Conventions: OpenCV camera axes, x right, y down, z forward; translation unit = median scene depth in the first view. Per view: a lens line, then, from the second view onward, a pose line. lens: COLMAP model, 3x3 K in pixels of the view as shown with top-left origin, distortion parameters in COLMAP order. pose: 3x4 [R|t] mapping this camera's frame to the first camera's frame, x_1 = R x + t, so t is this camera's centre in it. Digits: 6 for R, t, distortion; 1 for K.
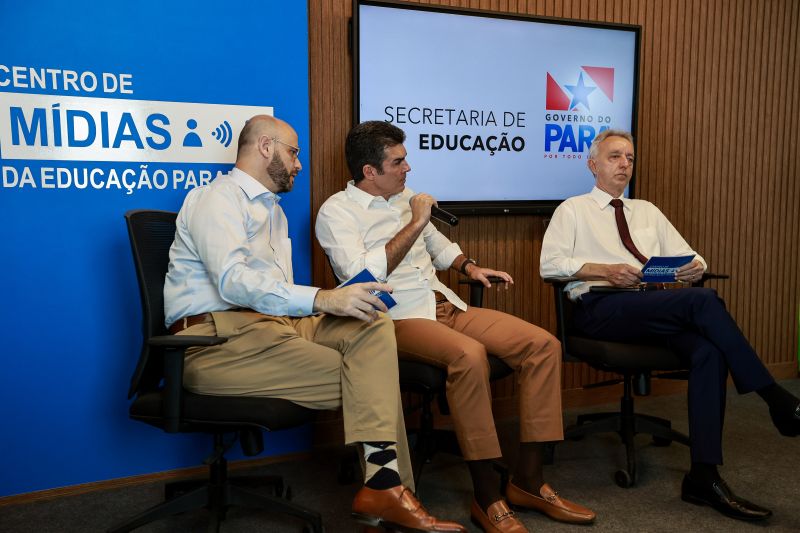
lens RADIAL K [[810.5, 0, 432.9], [0, 810.5, 292.9], [0, 0, 1]] dist [0.025199, 0.013801]
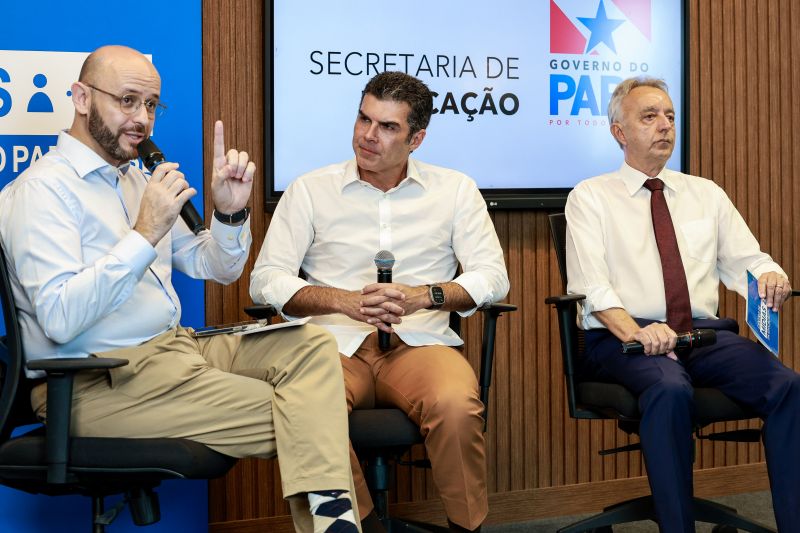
lens RADIAL K [[1672.2, 0, 400.0], [0, 1672.2, 266.5], [0, 0, 1]] dist [-0.112002, -0.182253]
pose [[0.999466, -0.012742, 0.030097, -0.027475], [0.015431, 0.995743, -0.090867, 0.072827], [-0.028811, 0.091283, 0.995408, -0.350982]]
